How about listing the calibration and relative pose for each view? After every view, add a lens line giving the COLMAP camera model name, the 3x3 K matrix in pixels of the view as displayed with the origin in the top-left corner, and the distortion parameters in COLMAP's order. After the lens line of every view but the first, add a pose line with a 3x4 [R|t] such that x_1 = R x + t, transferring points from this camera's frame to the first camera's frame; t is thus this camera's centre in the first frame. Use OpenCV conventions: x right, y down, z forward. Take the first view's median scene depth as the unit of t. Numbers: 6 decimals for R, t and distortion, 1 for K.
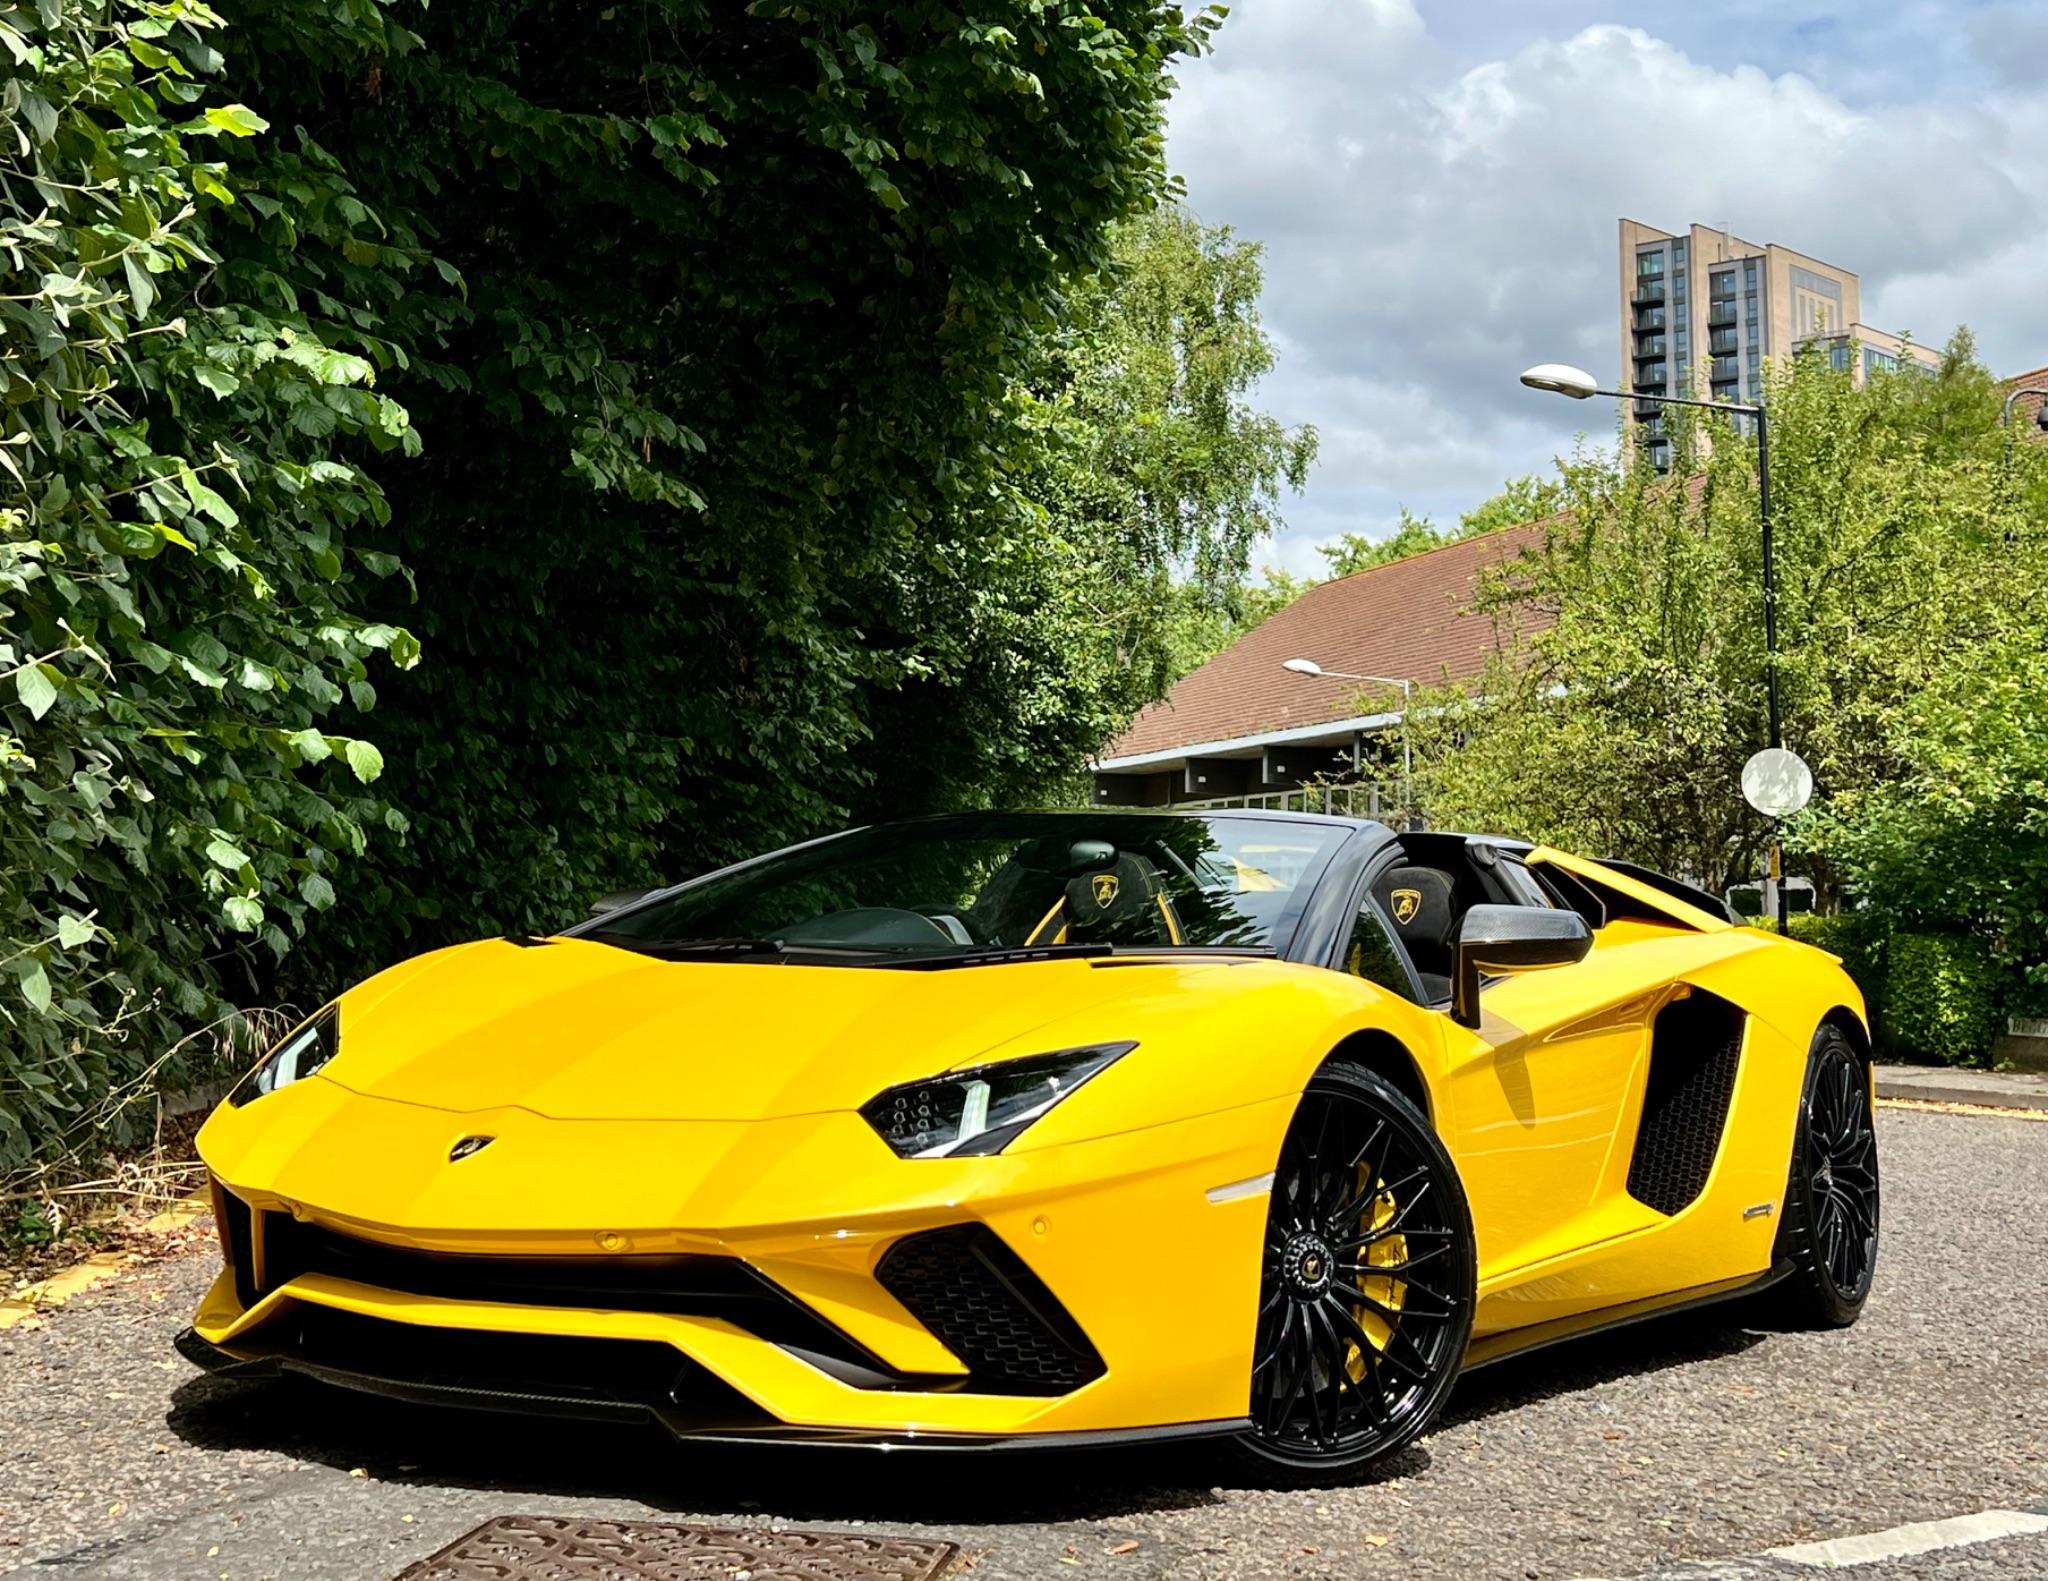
lens RADIAL K [[3142.8, 0, 912.4], [0, 3142.8, 451.2], [0, 0, 1]] dist [0.066366, -0.006612]
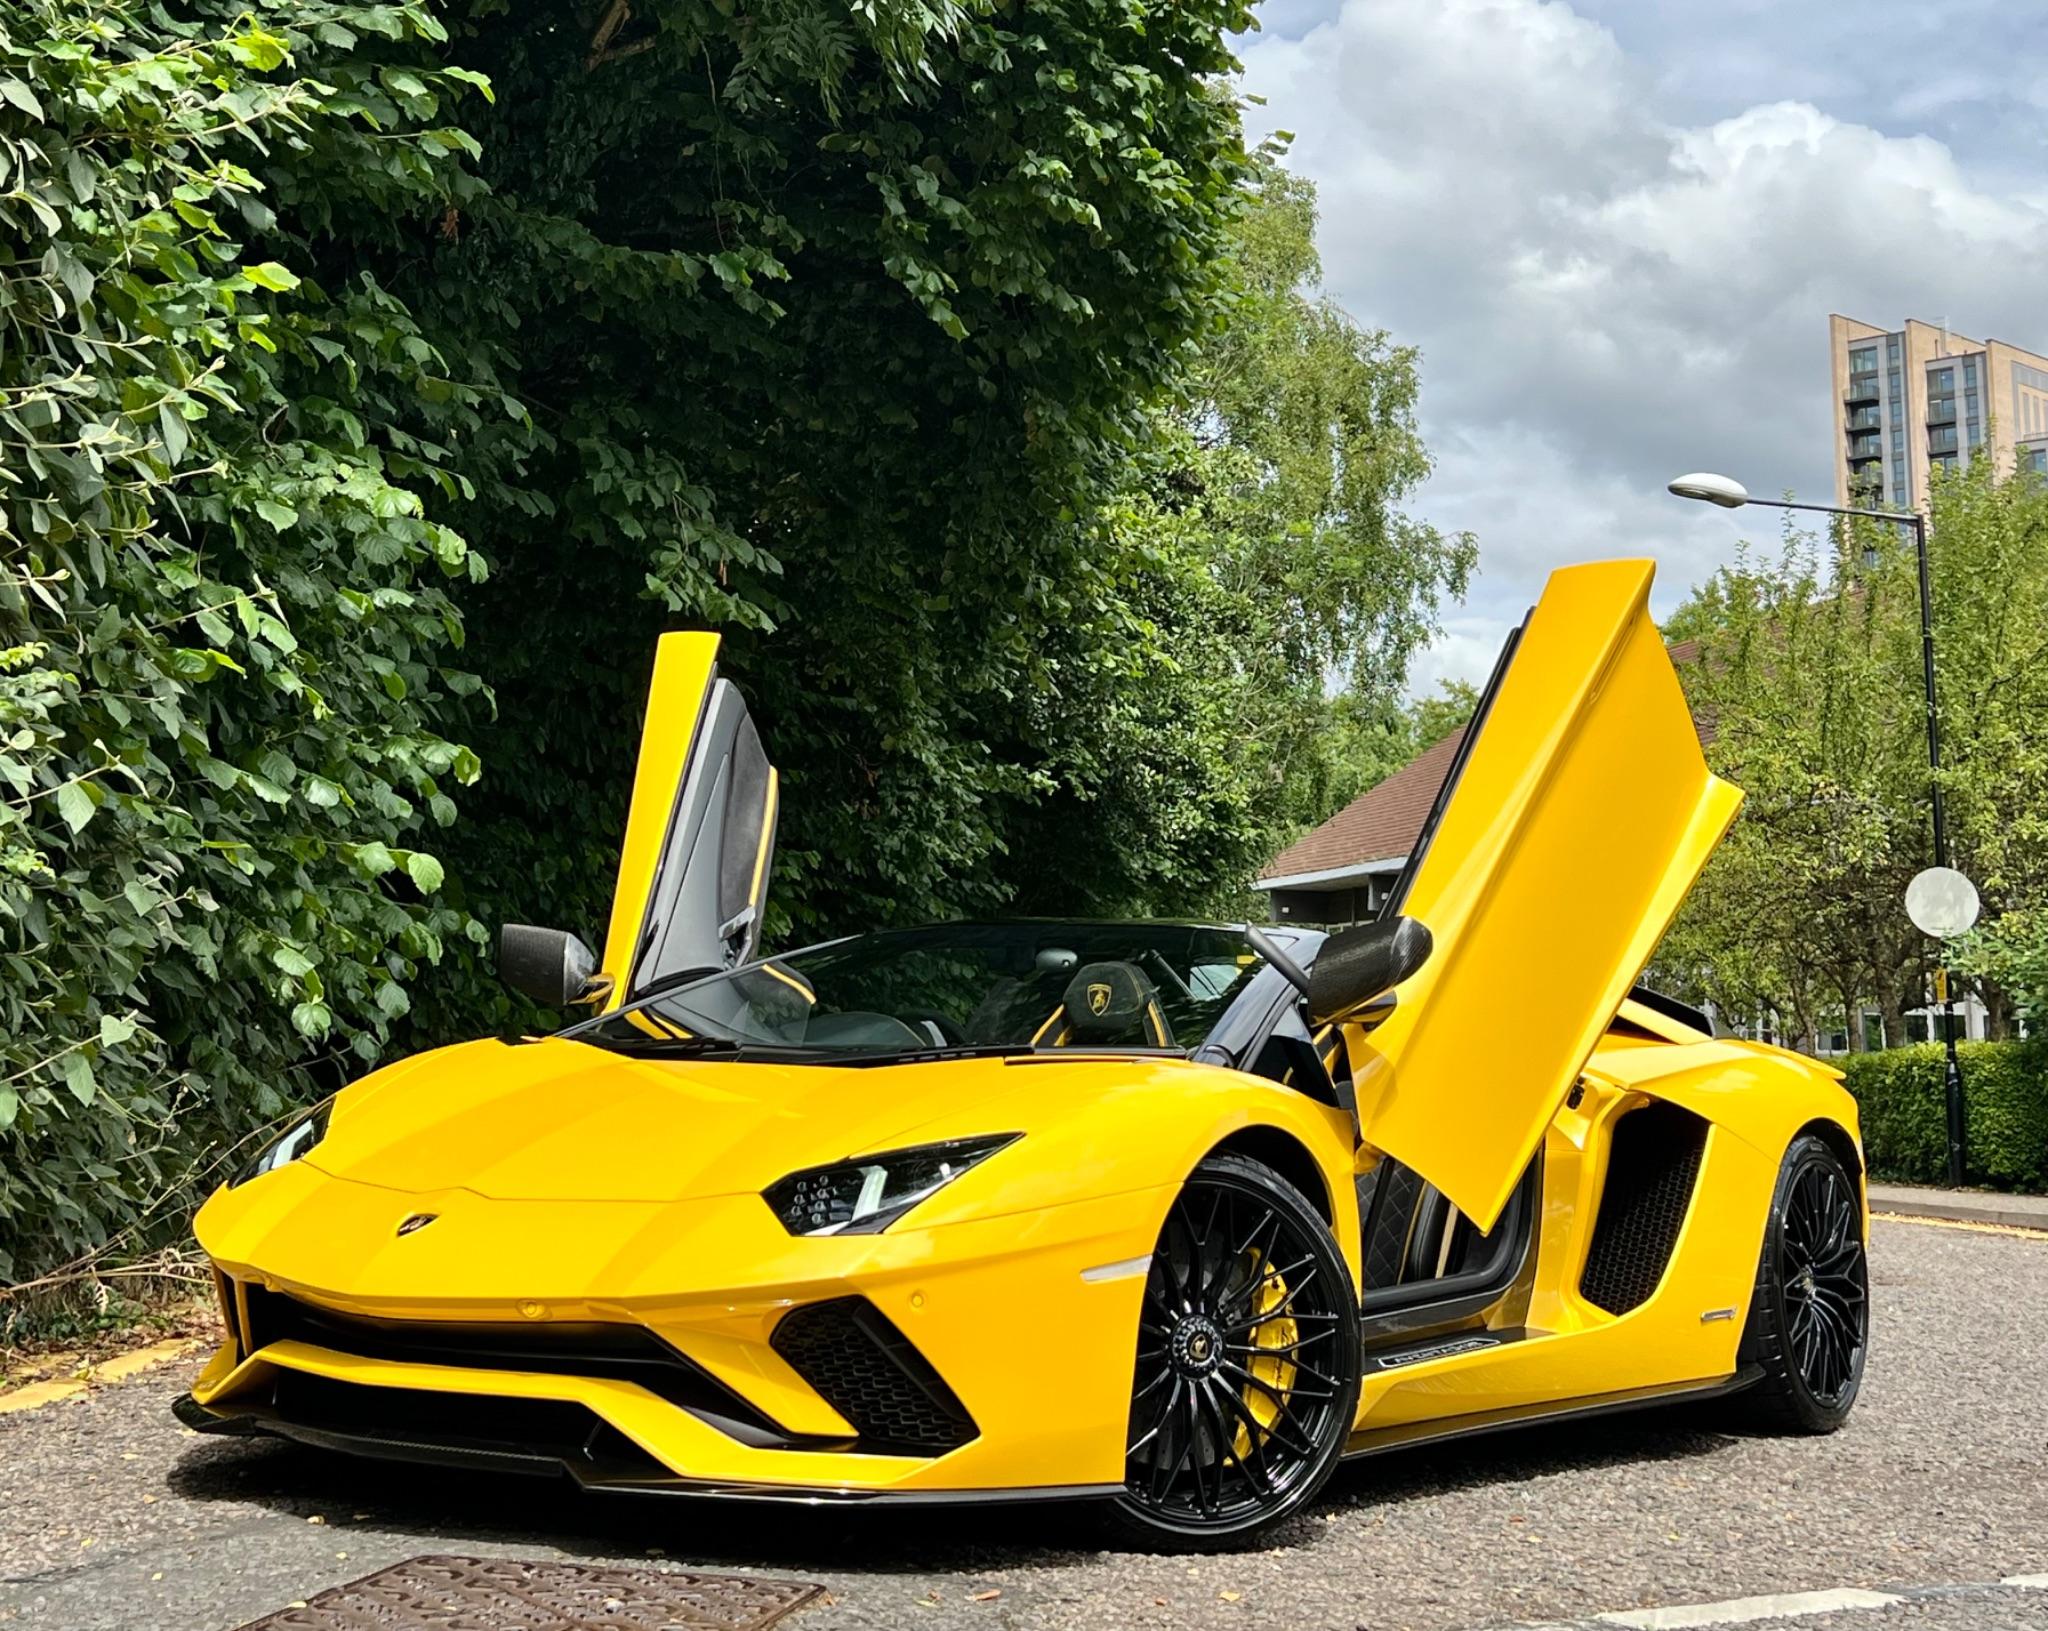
lens RADIAL K [[3254.3, 0, 884.1], [0, 3254.3, 423.8], [0, 0, 1]] dist [0.076856, -0.022393]
pose [[0.996835, -0.008061, -0.079093, 0.073479], [0.004898, 0.999184, -0.040098, -0.007868], [0.079352, 0.039583, 0.996060, -0.088422]]
